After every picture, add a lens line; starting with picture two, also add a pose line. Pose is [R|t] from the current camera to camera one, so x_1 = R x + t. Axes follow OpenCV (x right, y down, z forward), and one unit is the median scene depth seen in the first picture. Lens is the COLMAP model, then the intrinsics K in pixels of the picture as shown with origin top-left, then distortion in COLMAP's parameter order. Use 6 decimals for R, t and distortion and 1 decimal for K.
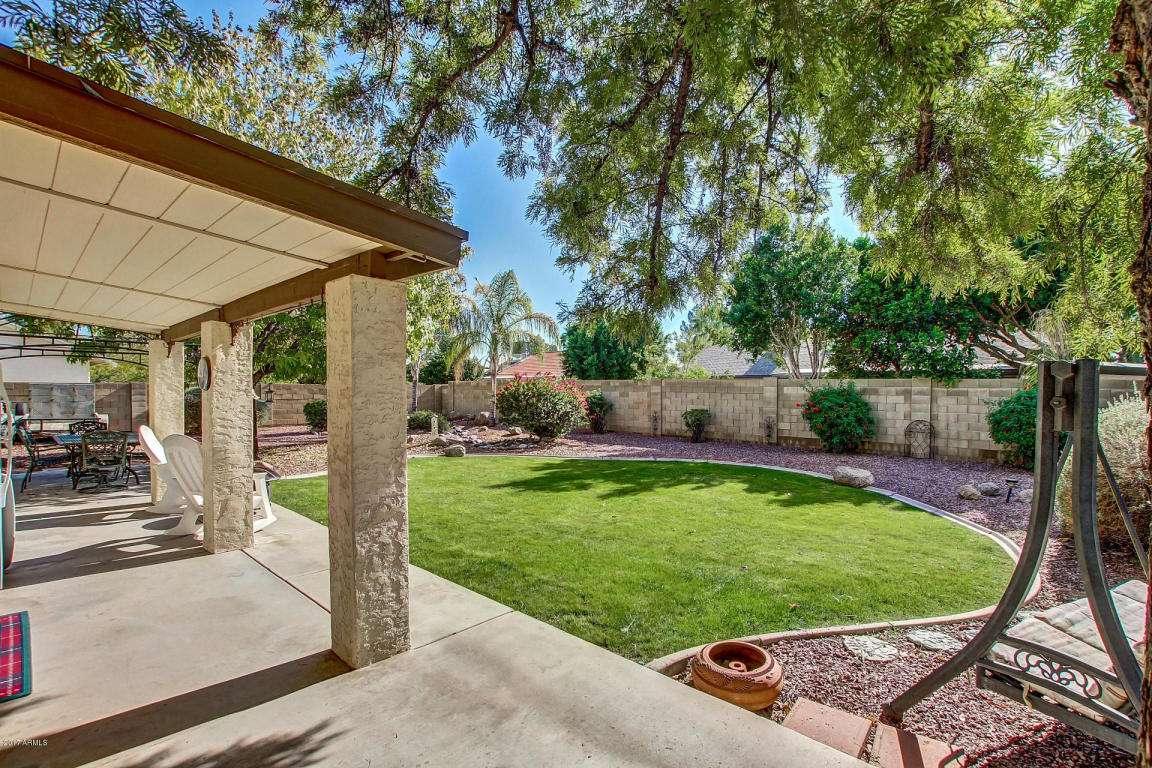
lens RADIAL K [[547.1, 0, 585.7], [0, 547.1, 385.3], [0, 0, 1]] dist [-0.026432, 0.000477]
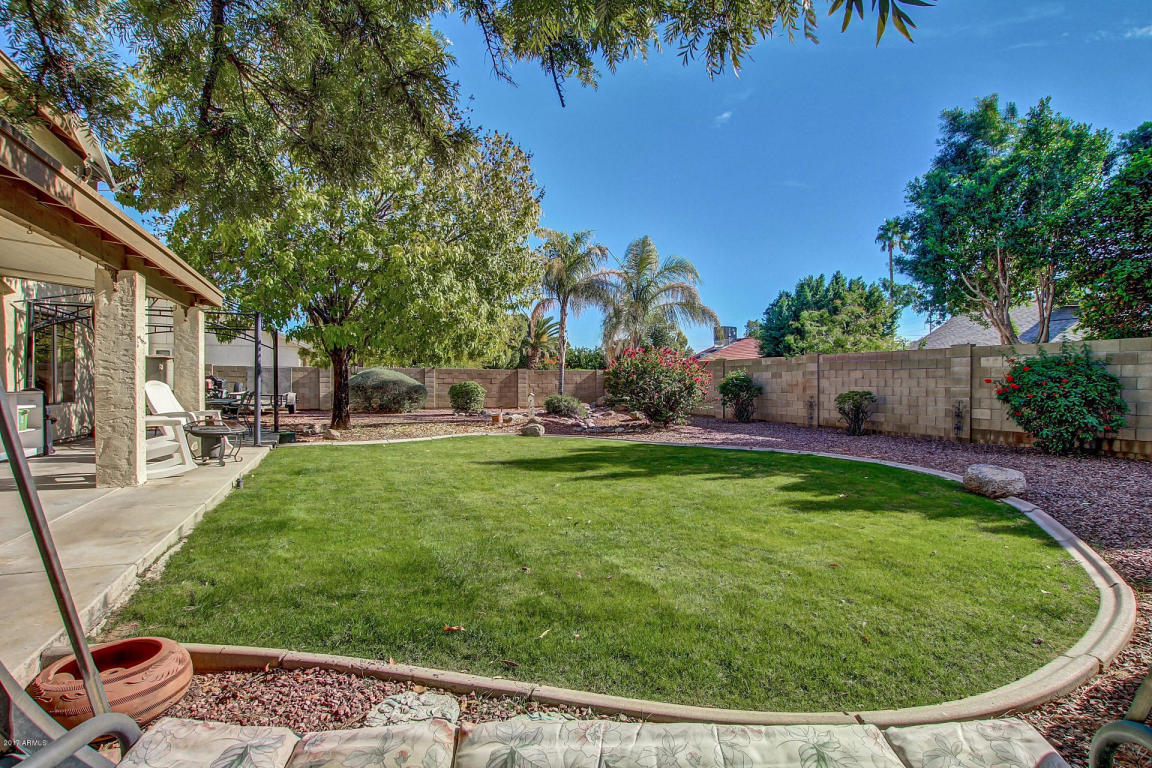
lens RADIAL K [[584.5, 0, 576.0], [0, 584.5, 386.0], [0, 0, 1]] dist [-0.023896, -0.000992]
pose [[0.904595, 0.002297, -0.426265, 0.234422], [0.000223, 0.999983, 0.005862, 0.038559], [0.426271, -0.005398, 0.904579, 0.138732]]
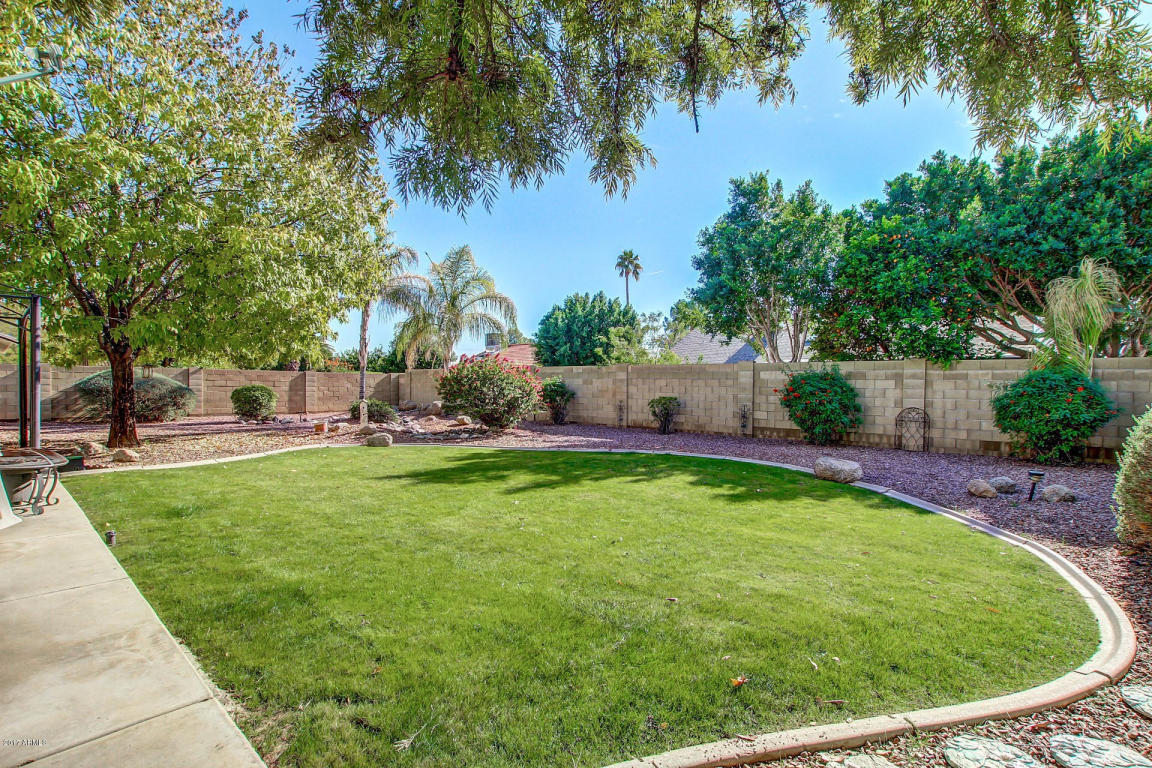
lens RADIAL K [[546.3, 0, 584.8], [0, 546.3, 382.8], [0, 0, 1]] dist [-0.030532, 0.001042]
pose [[0.999699, 0.007281, 0.023450, 0.061225], [-0.007229, 0.999971, -0.002275, 0.028483], [-0.023466, 0.002105, 0.999722, 0.129245]]
